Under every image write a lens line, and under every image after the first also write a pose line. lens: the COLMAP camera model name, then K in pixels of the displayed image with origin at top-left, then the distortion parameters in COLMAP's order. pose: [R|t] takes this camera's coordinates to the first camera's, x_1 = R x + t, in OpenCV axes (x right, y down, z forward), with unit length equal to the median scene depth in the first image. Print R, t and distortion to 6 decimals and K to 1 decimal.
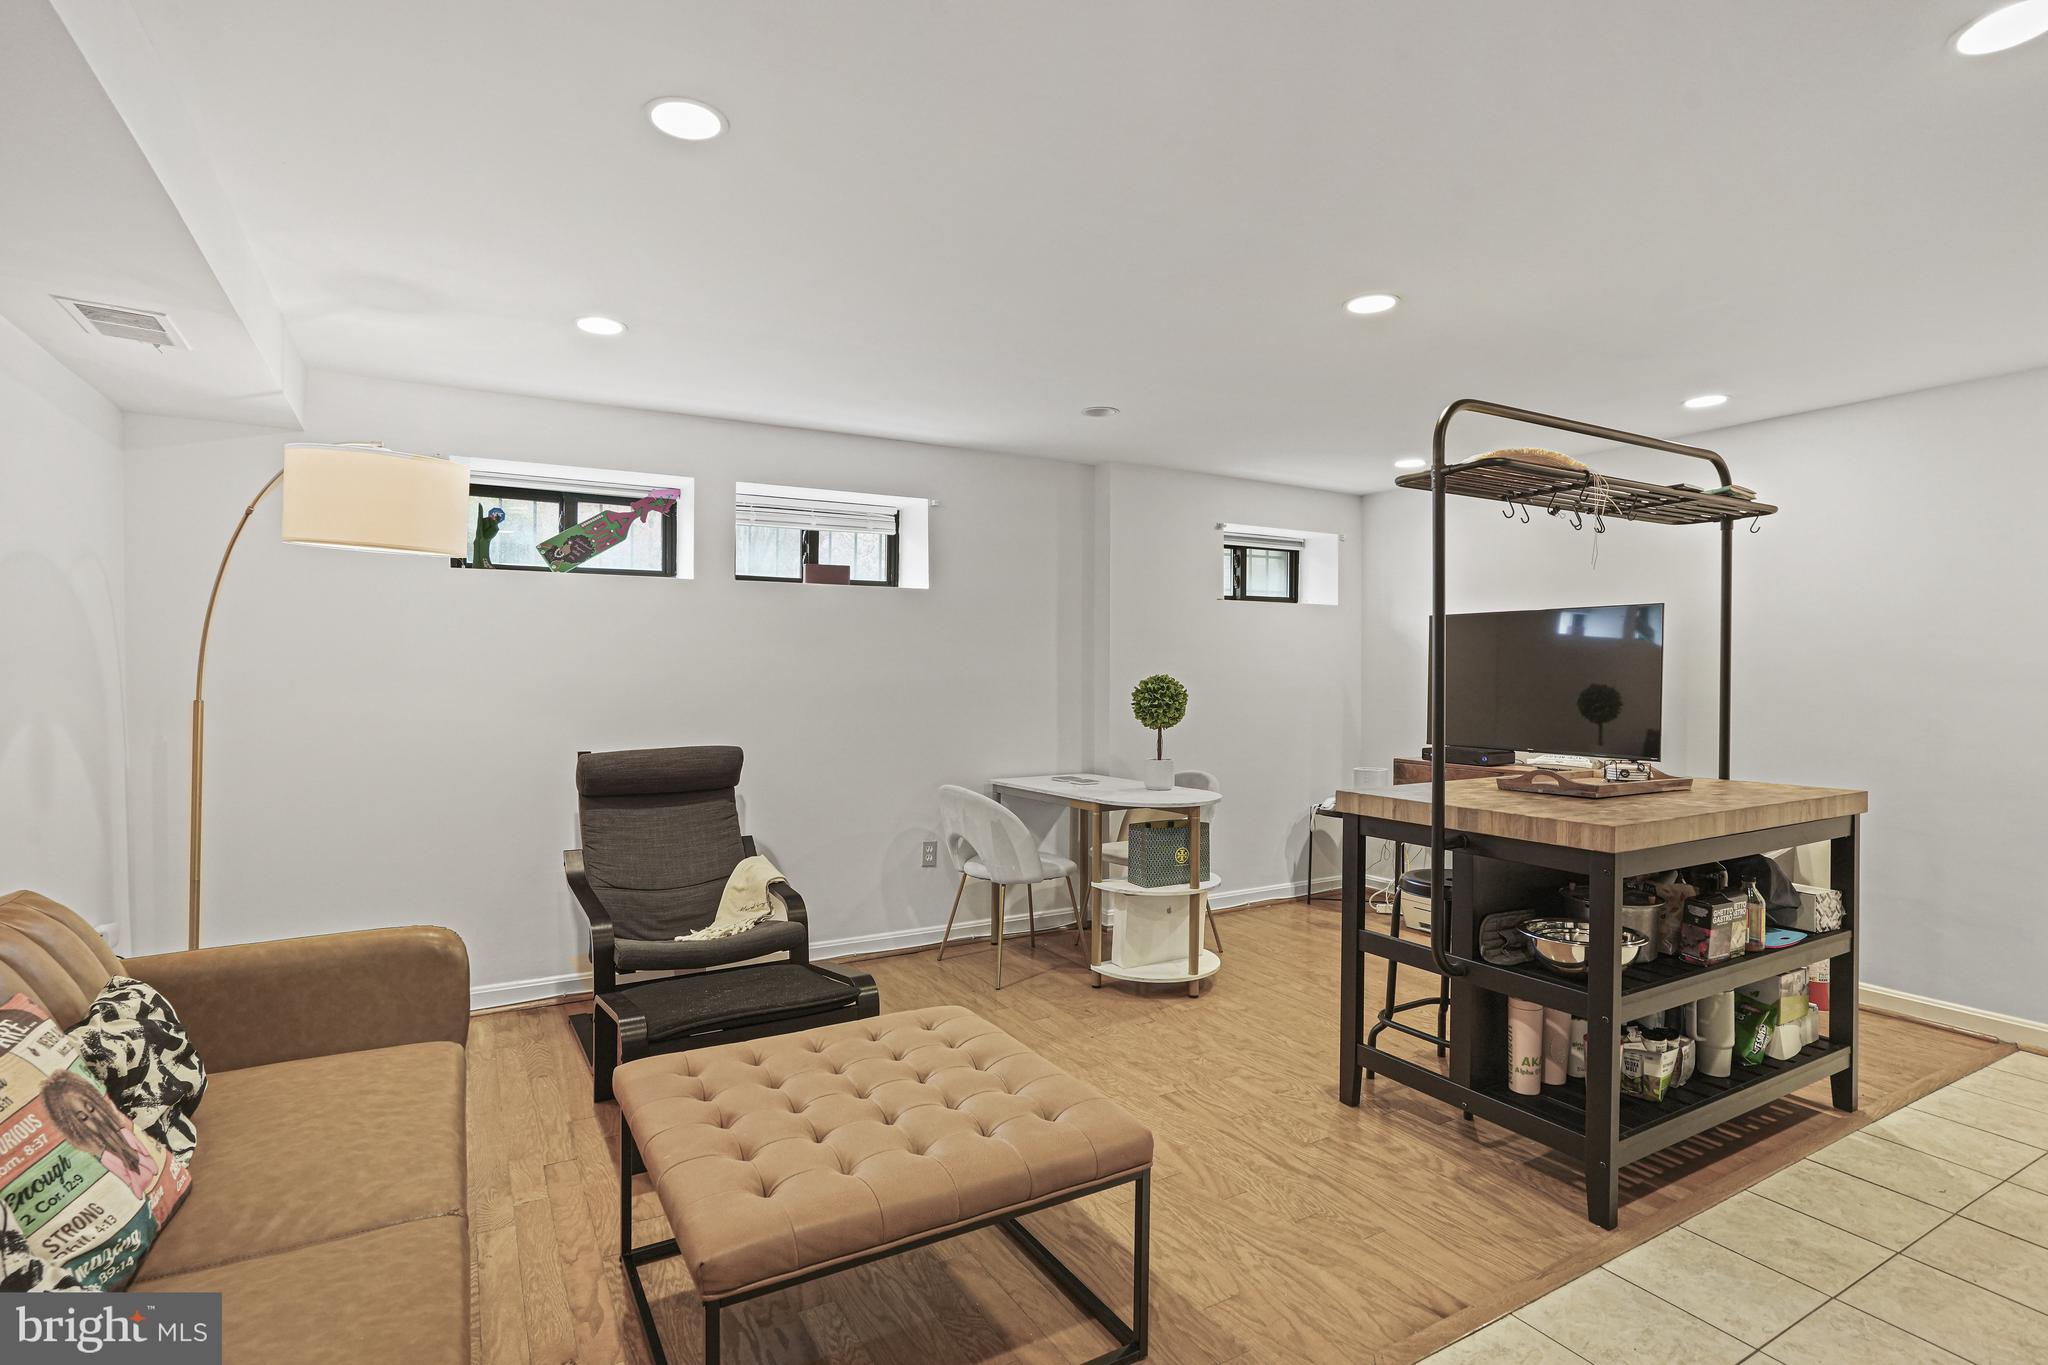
lens RADIAL K [[1000.6, 0, 1027.5], [0, 1000.6, 681.9], [0, 0, 1]] dist [0.000666, 0.000014]
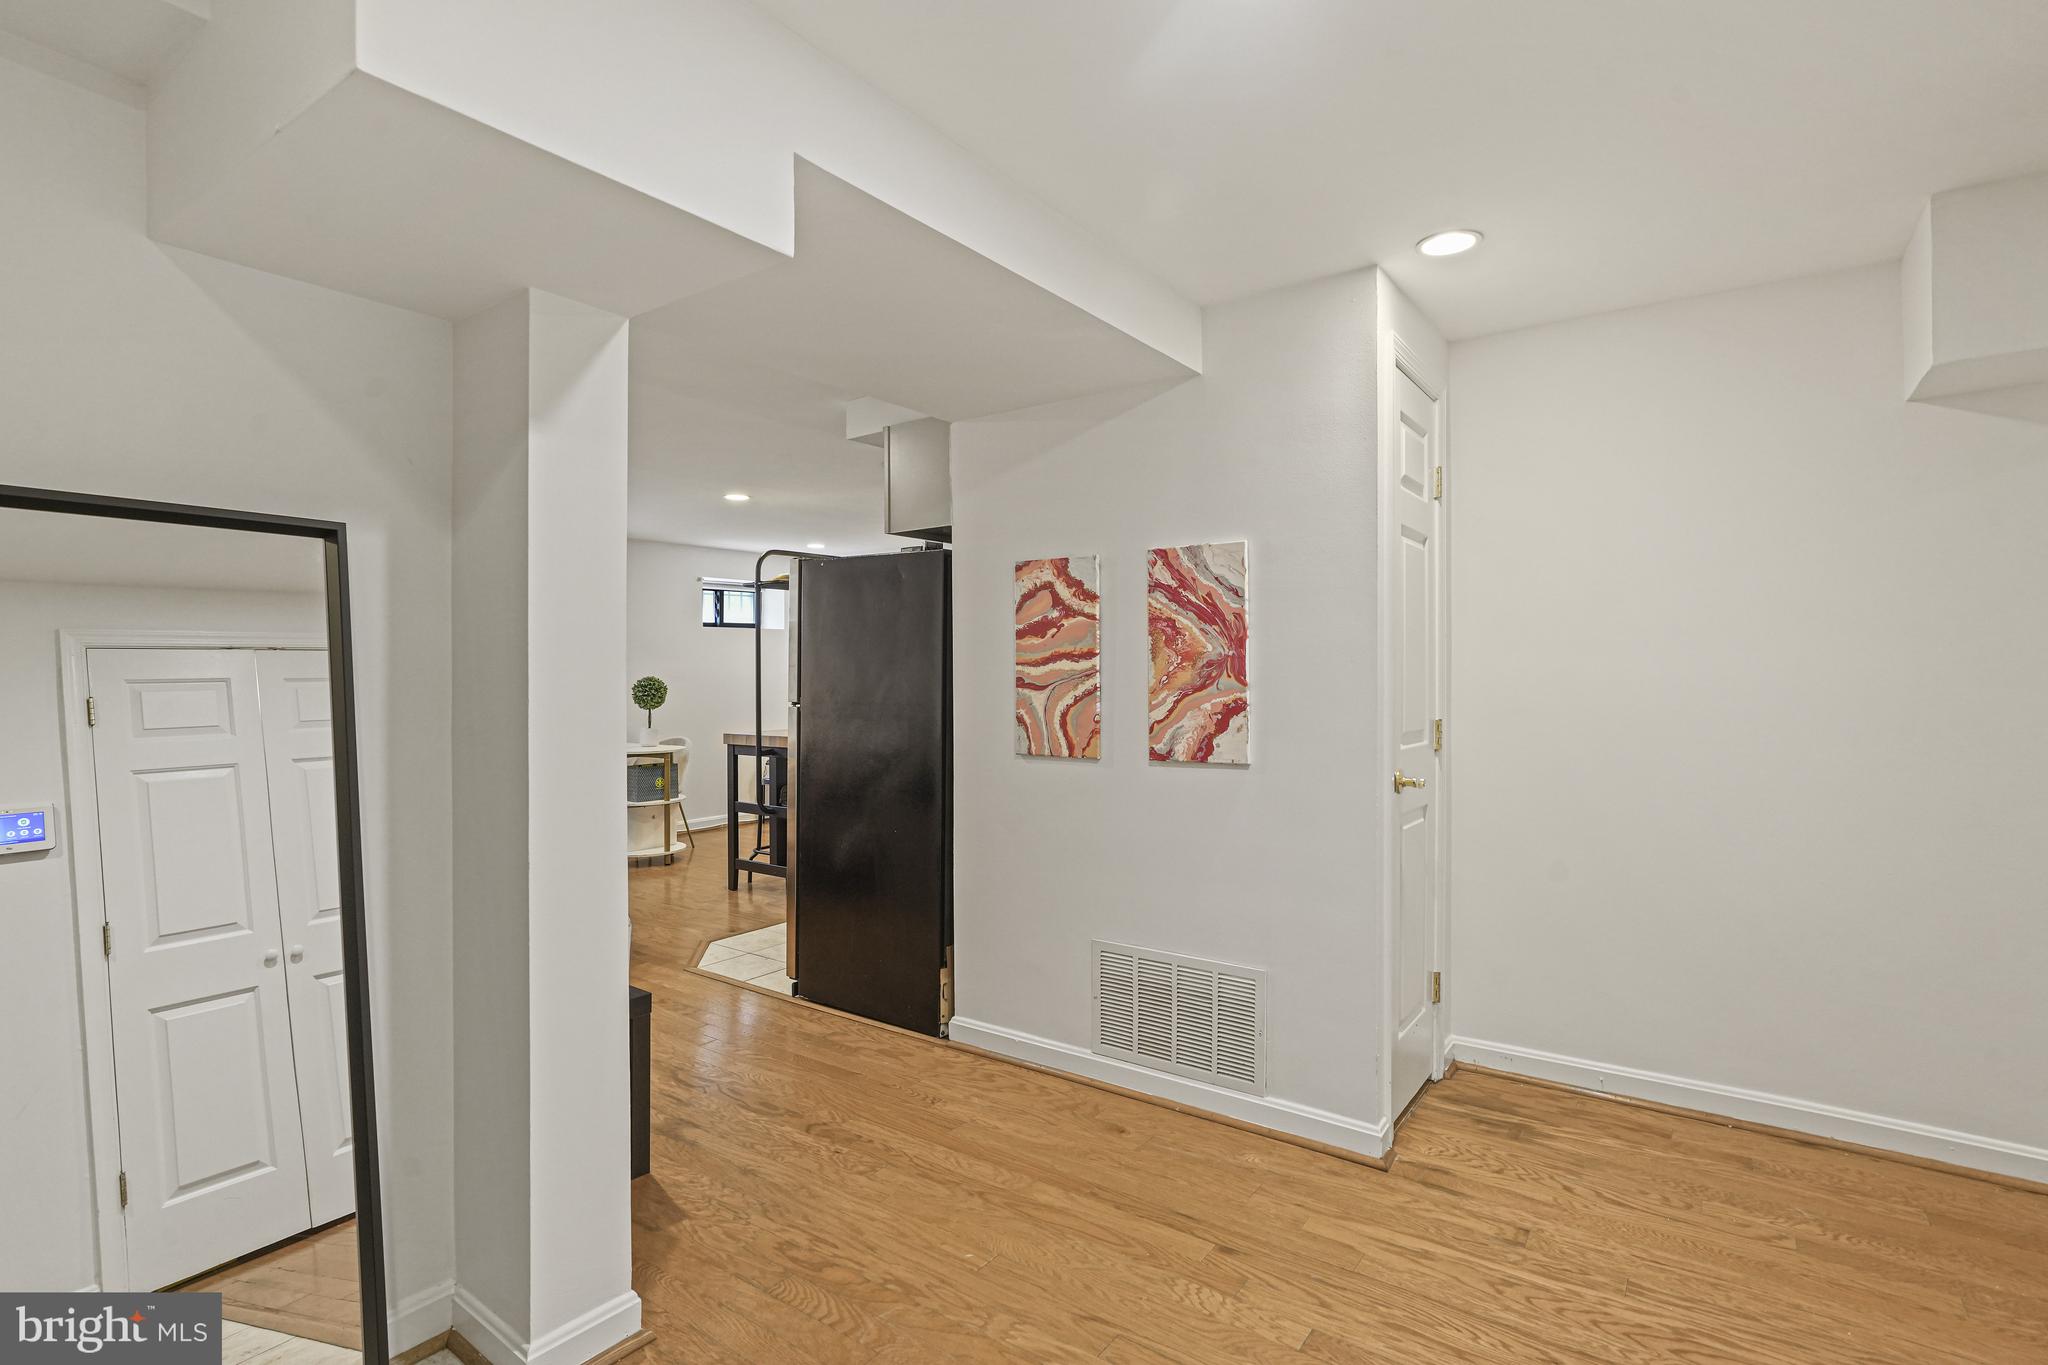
lens RADIAL K [[1000.6, 0, 1016.1], [0, 1000.6, 678.9], [0, 0, 1]] dist [0.000666, 0.000014]
pose [[0.917112, -0.004559, 0.398603, 0.033016], [0.005200, 0.999986, -0.000528, 0.001532], [-0.398595, 0.002557, 0.917123, -0.783413]]
